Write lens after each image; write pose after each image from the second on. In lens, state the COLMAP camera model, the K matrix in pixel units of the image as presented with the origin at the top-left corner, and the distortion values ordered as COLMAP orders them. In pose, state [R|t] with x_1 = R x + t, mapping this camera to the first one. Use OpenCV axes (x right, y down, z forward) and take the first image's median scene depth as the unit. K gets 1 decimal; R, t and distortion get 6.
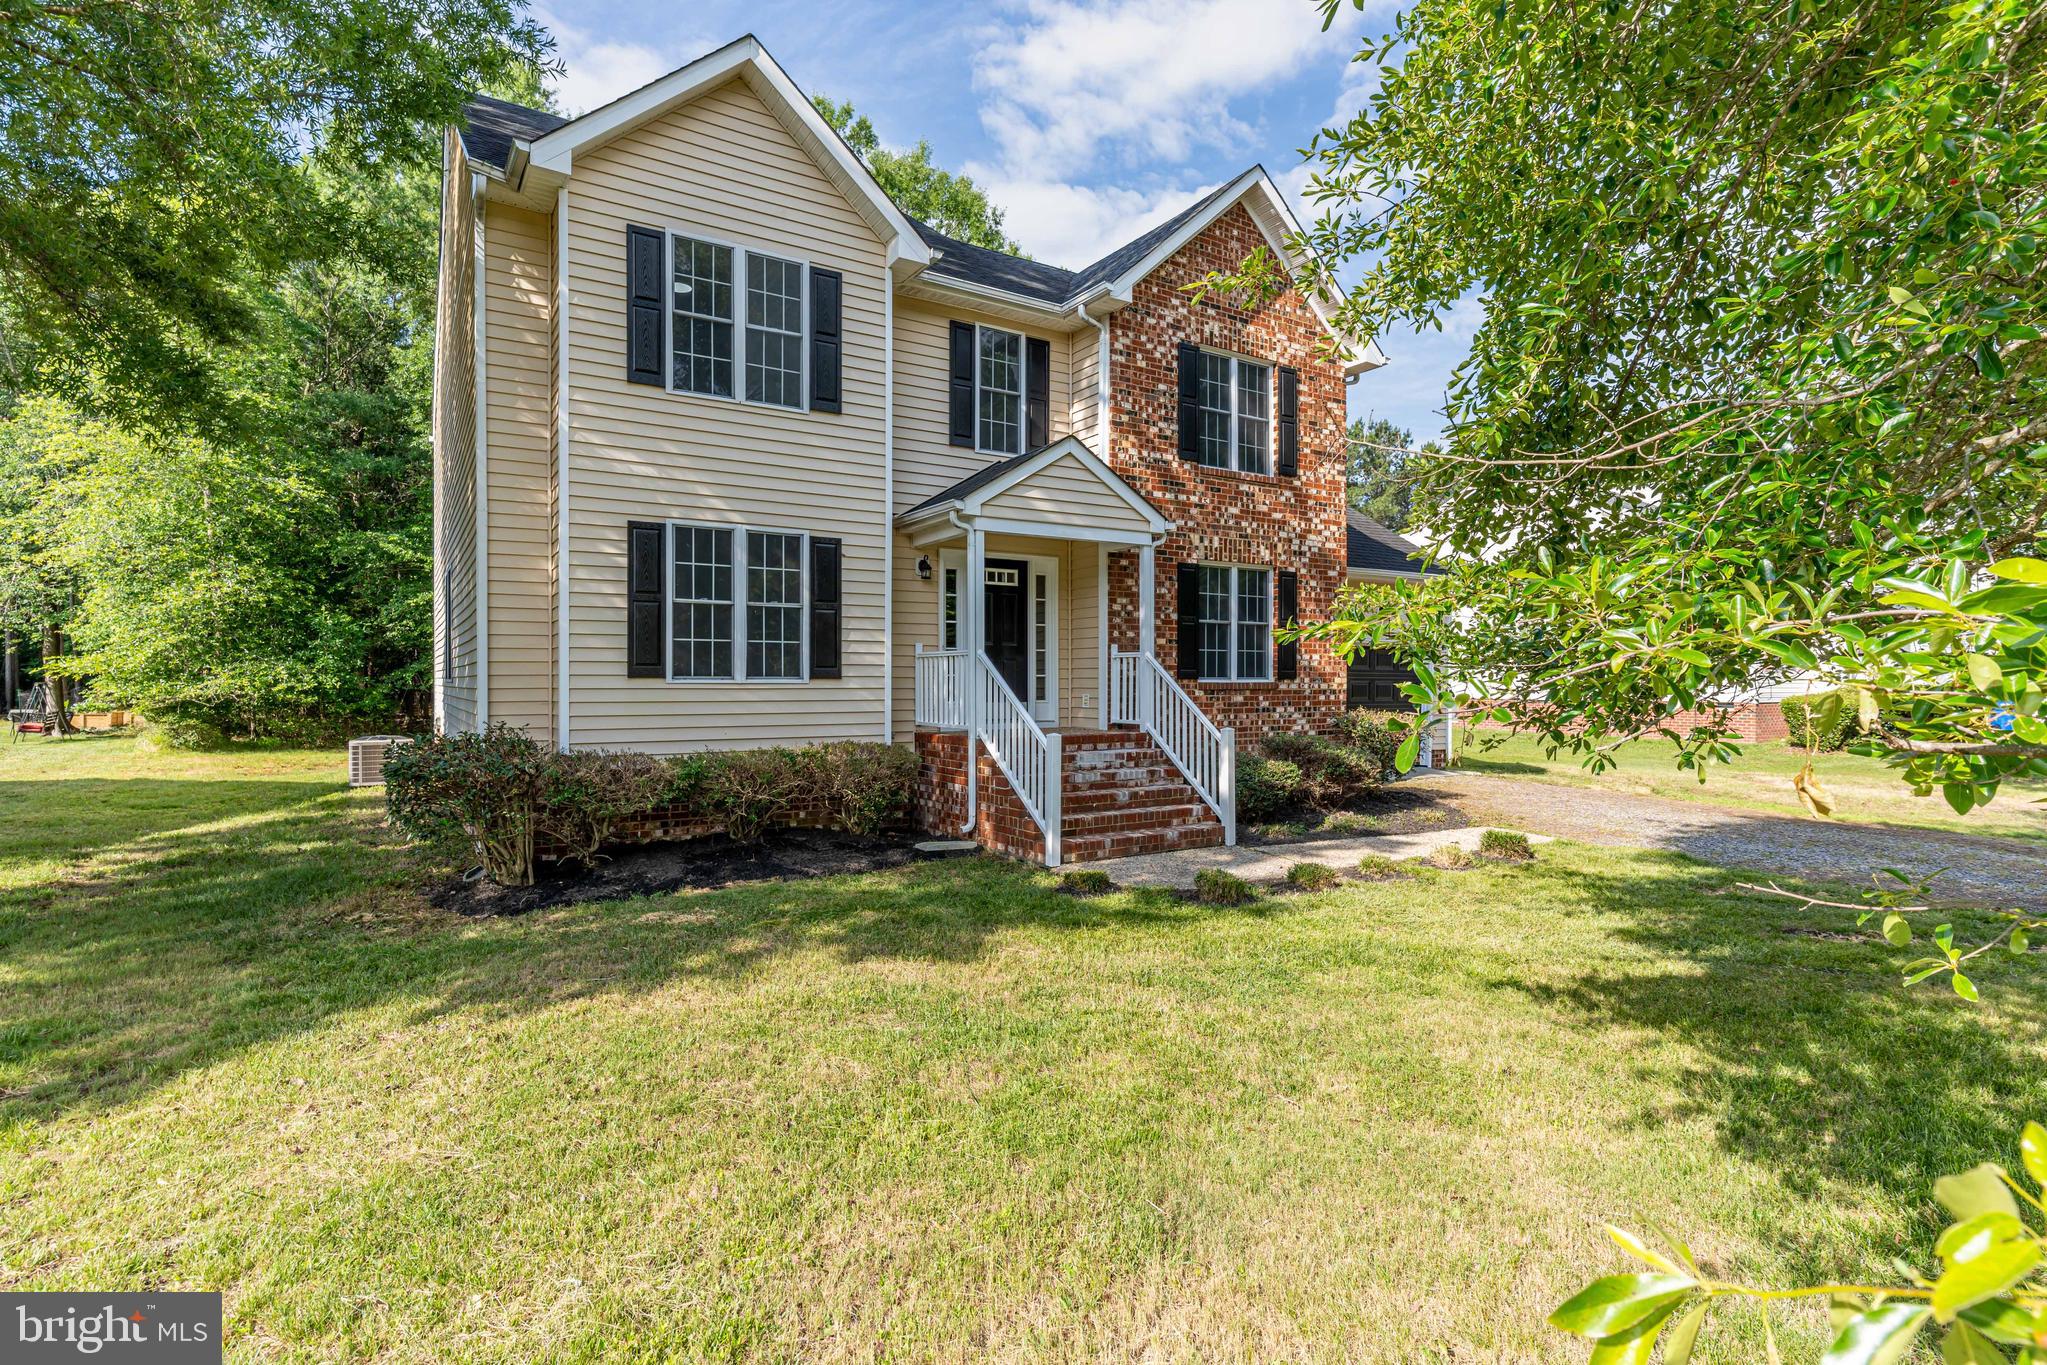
lens RADIAL K [[1038.9, 0, 1028.4], [0, 1038.9, 689.5], [0, 0, 1]] dist [-0.025863, -0.000266]
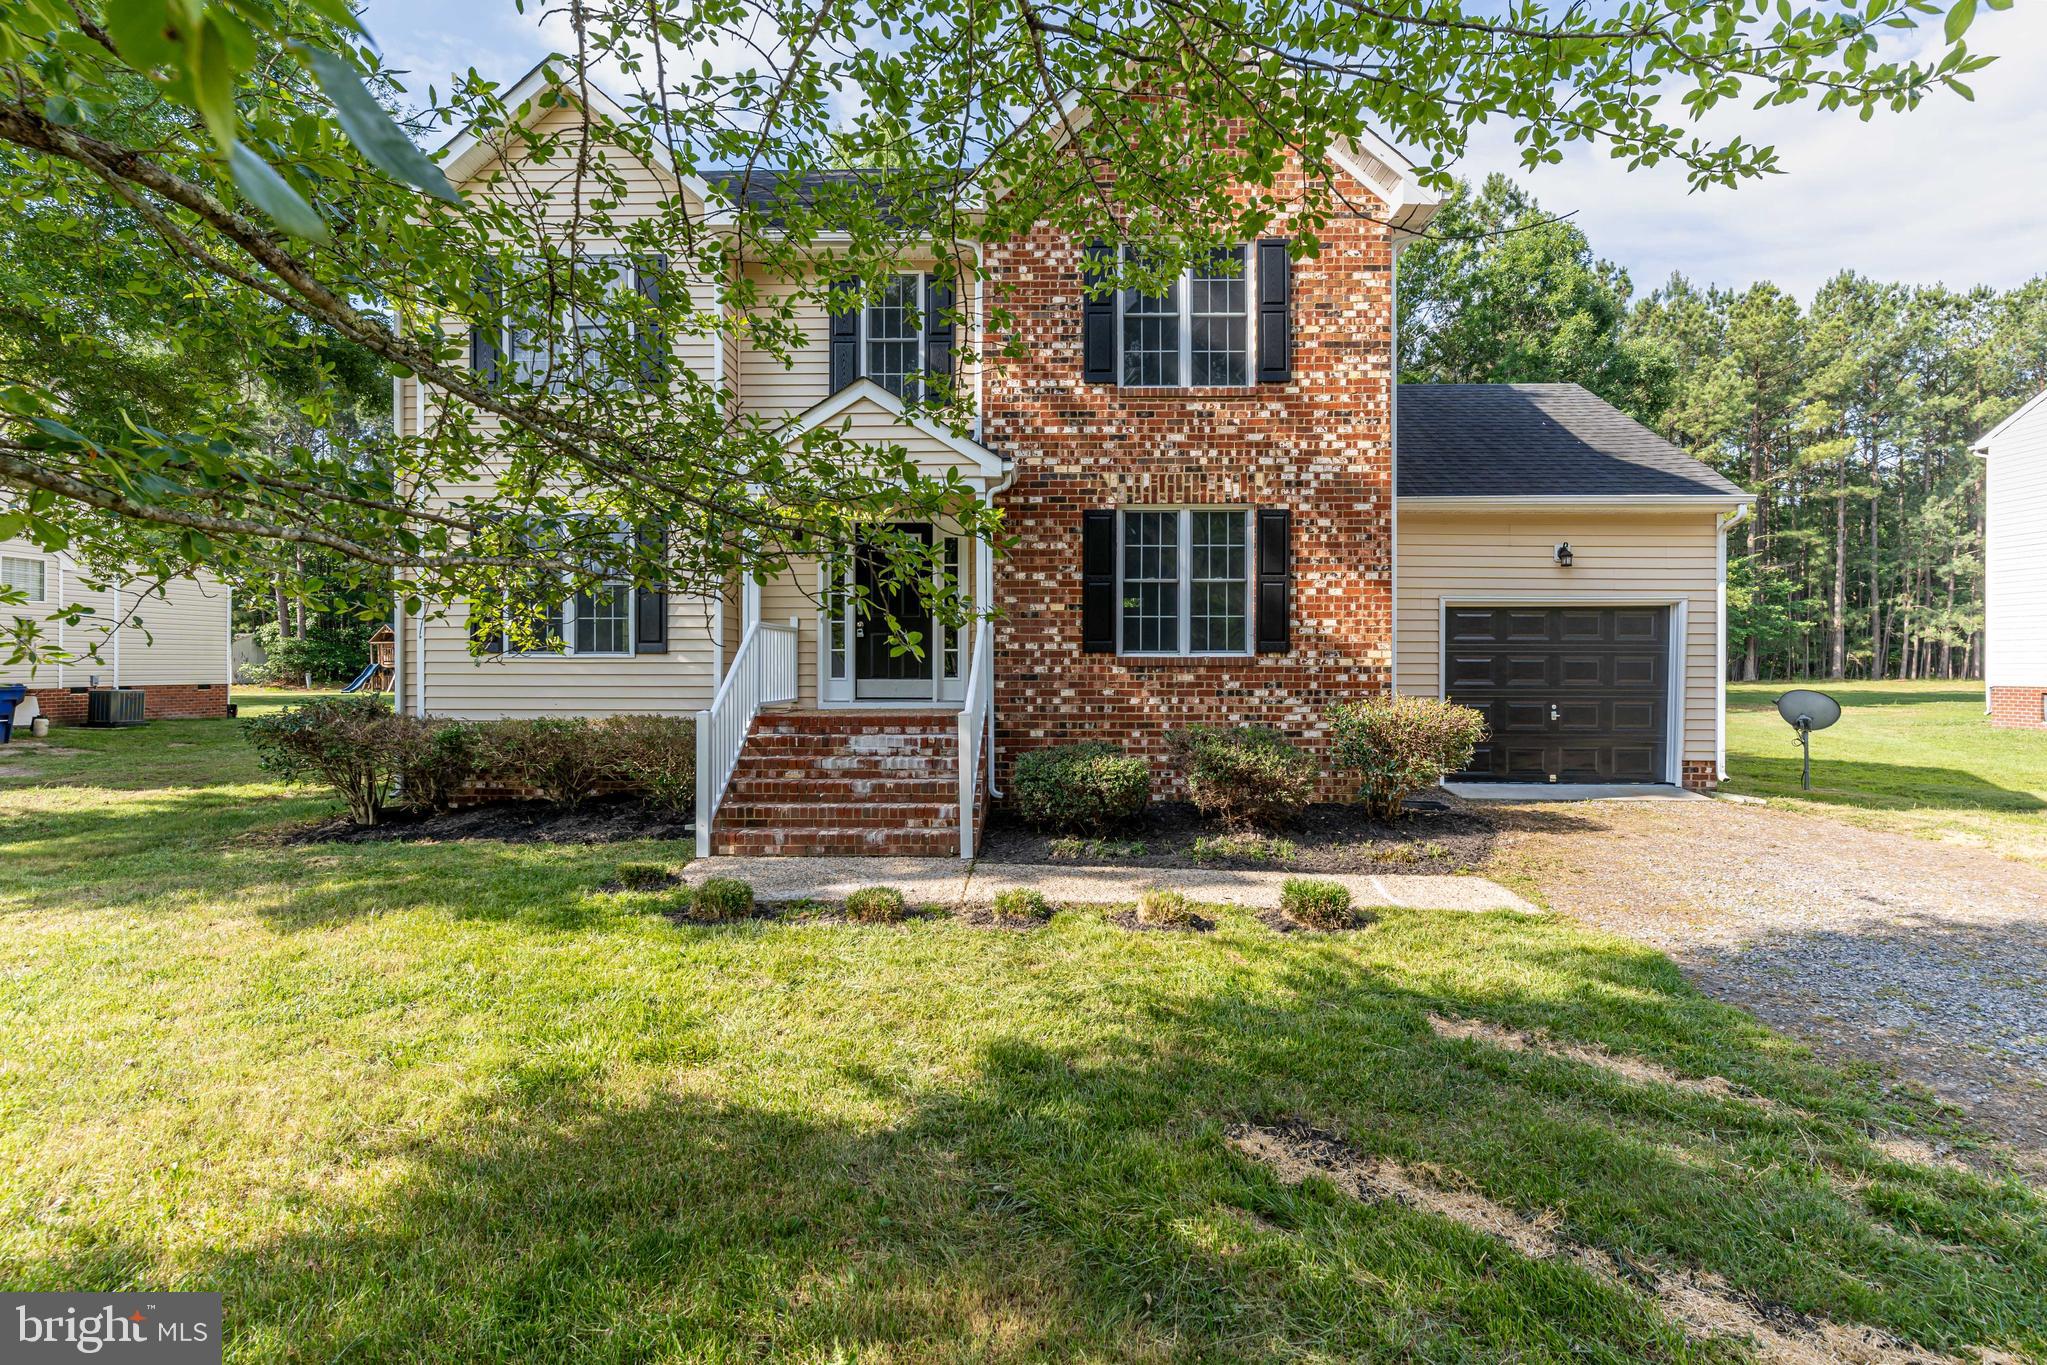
lens RADIAL K [[1038.9, 0, 1024.9], [0, 1038.9, 669.2], [0, 0, 1]] dist [-0.025863, -0.000266]
pose [[0.825520, 0.004807, -0.564353, 0.541023], [-0.004244, 0.999988, 0.002310, 0.001277], [0.564357, 0.000488, 0.825530, 0.284716]]
